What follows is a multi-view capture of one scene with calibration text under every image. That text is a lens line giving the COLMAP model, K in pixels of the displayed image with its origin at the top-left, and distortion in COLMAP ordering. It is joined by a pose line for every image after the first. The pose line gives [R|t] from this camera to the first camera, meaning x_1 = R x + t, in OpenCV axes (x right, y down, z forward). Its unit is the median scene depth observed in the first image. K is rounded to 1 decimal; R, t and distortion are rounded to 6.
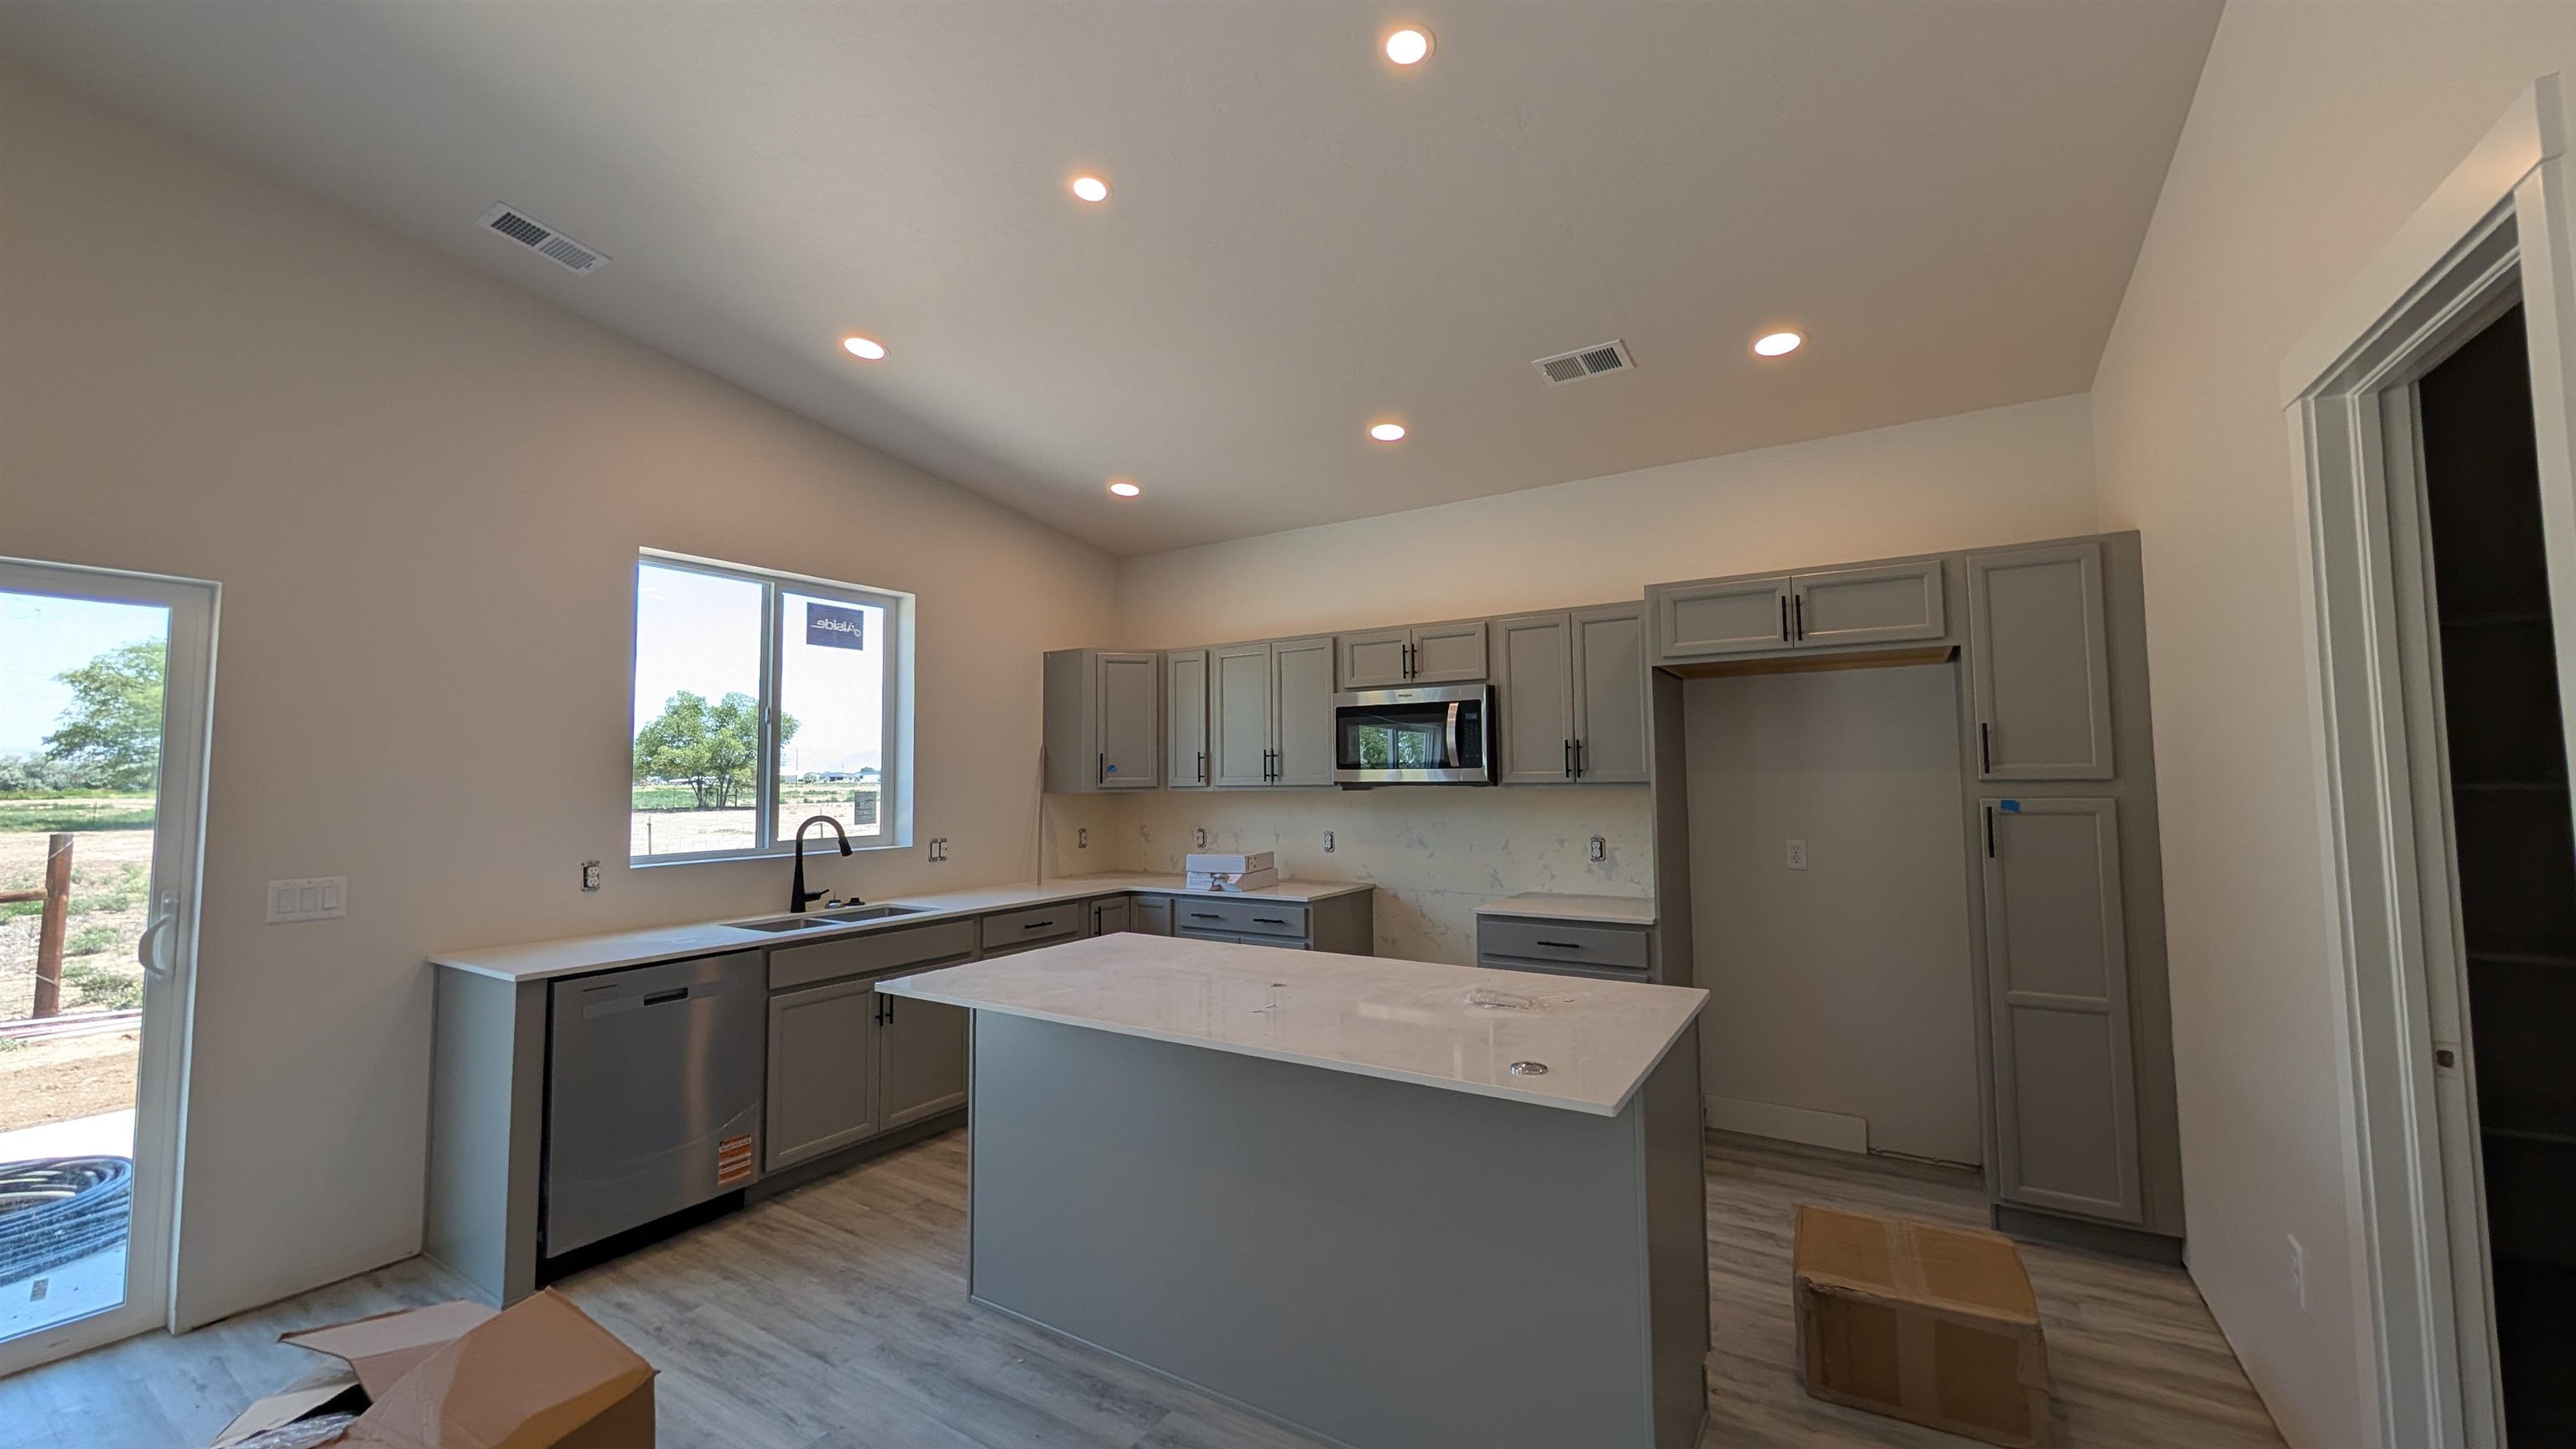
lens RADIAL K [[966.7, 0, 1288.0], [0, 966.7, 724.5], [0, 0, 1]] dist [0.000854, -0.000013]
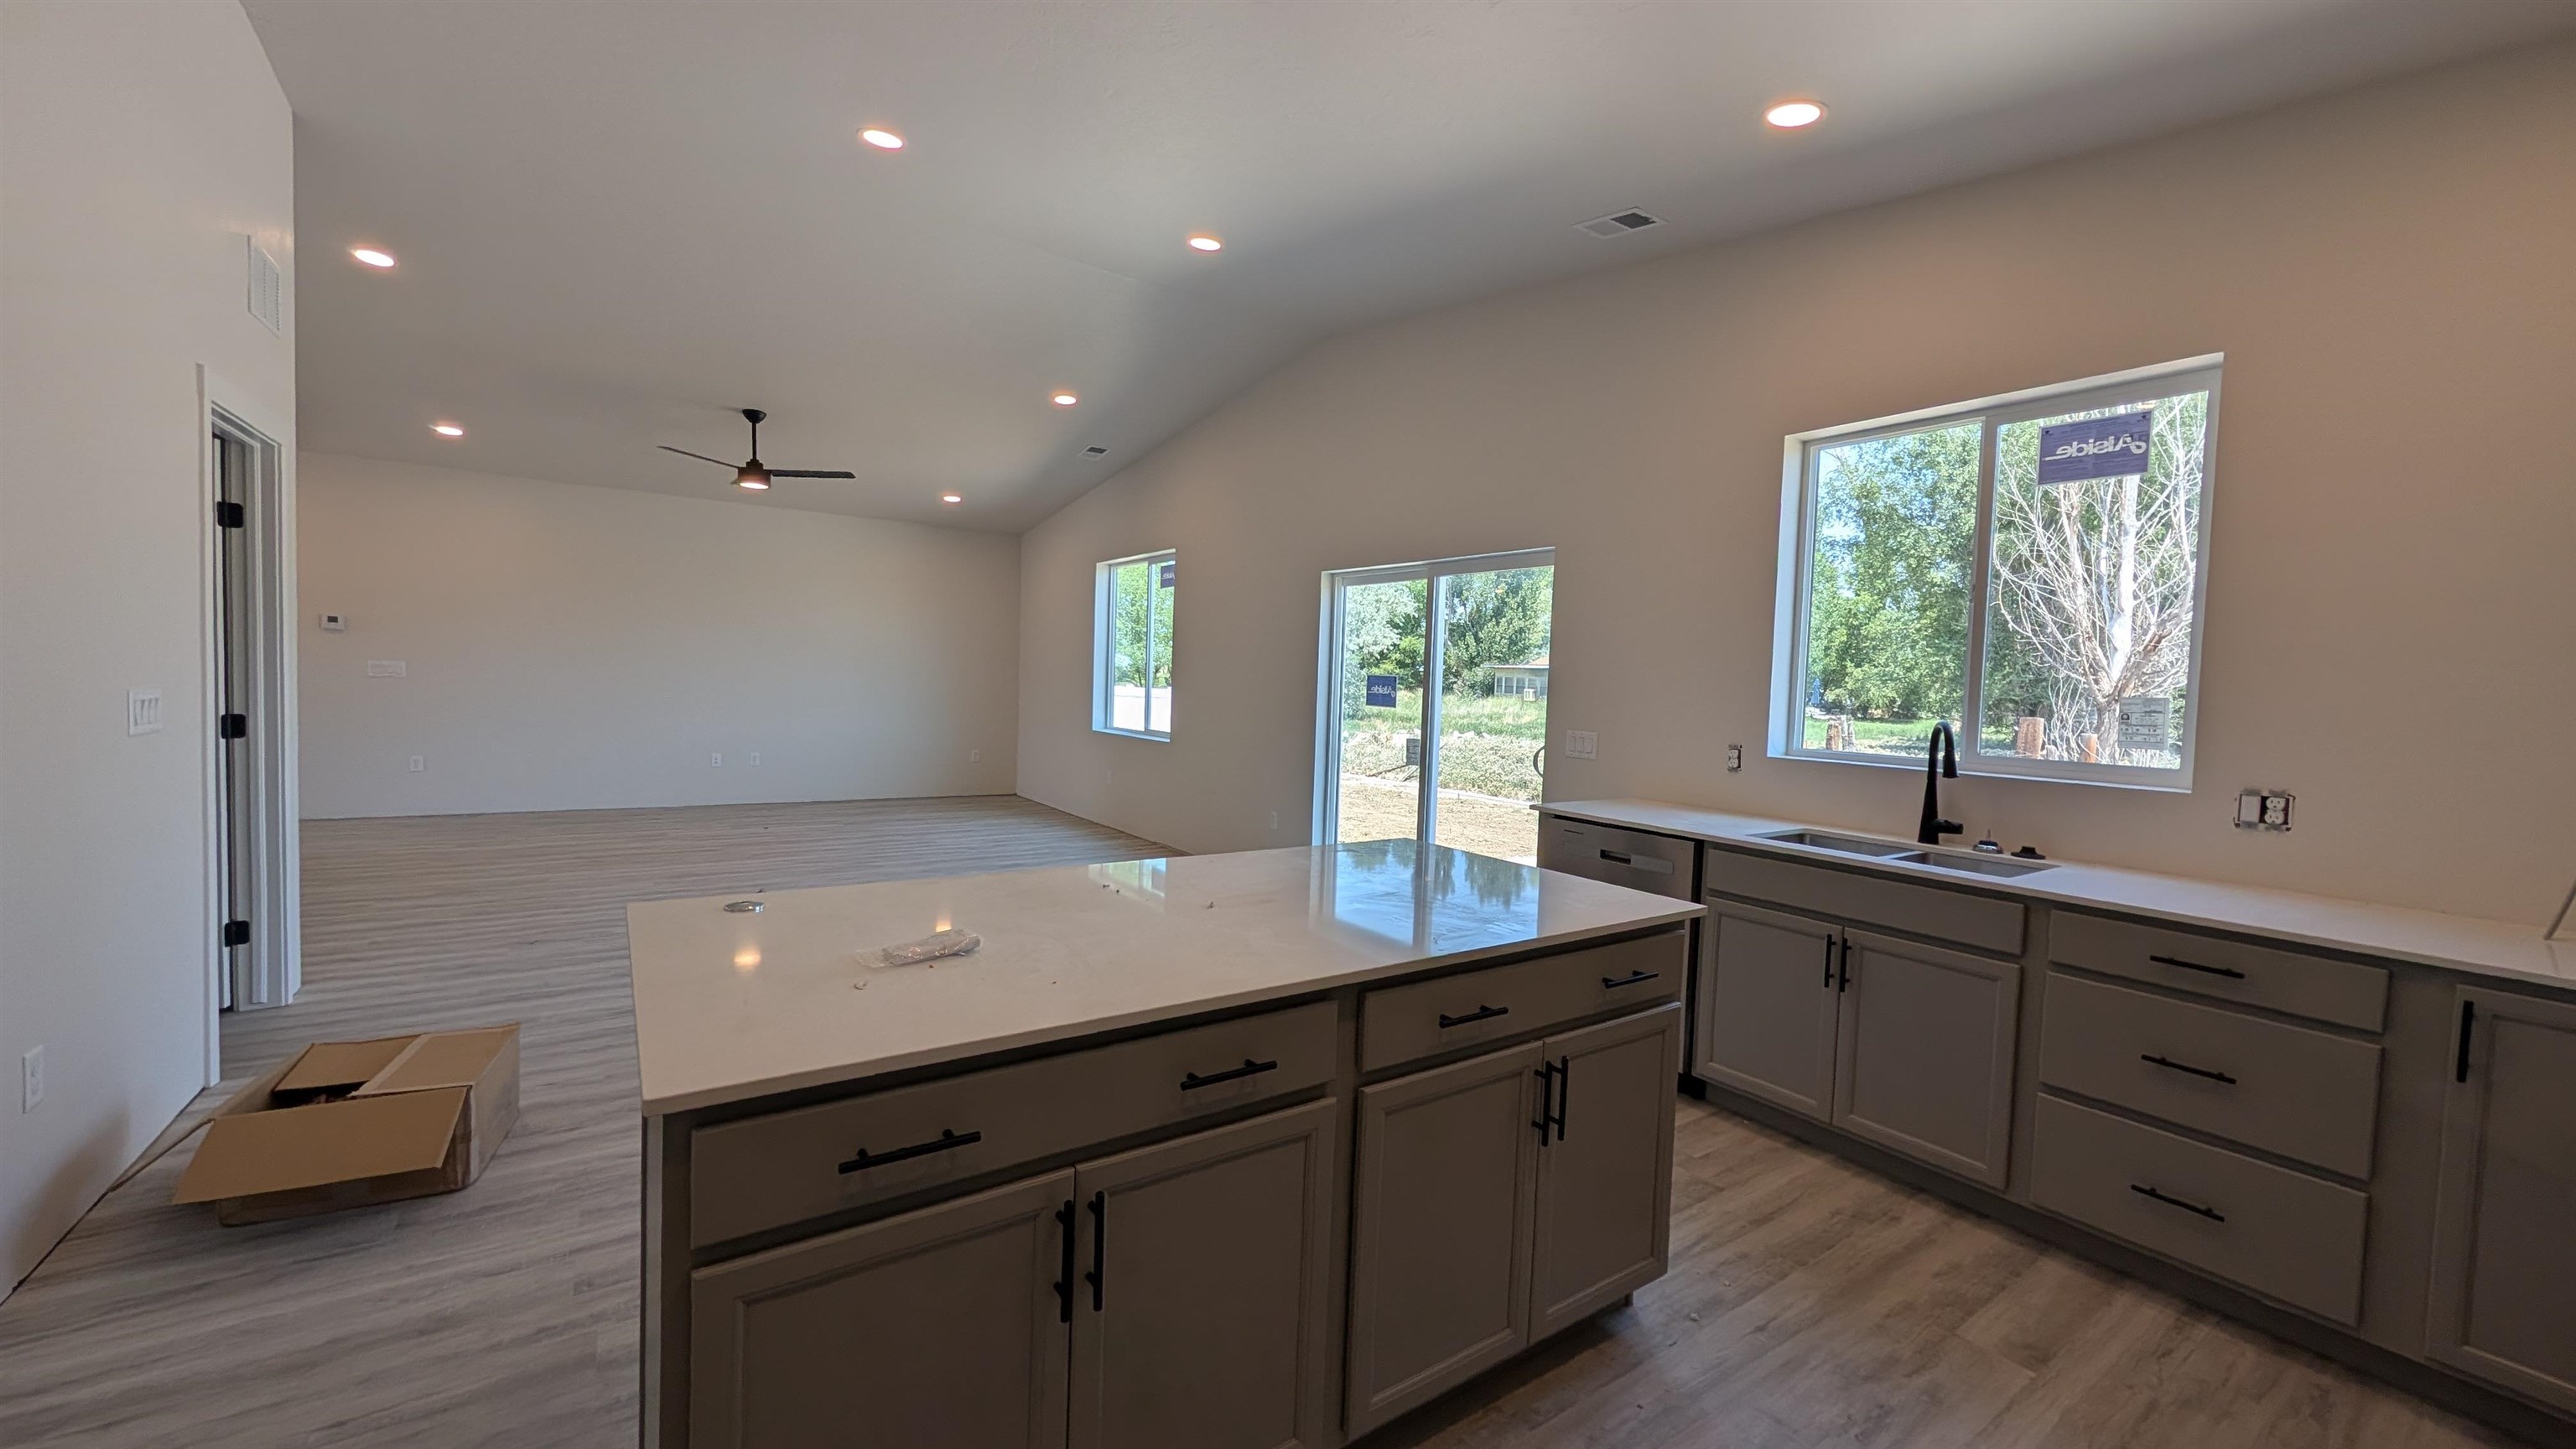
lens RADIAL K [[966.7, 0, 1288.0], [0, 966.7, 724.5], [0, 0, 1]] dist [0.000854, -0.000013]
pose [[-0.397248, 0.038330, -0.916911, 0.409049], [0.019117, 0.999256, 0.033490, 0.061874], [0.917512, -0.004225, -0.397685, 0.830239]]
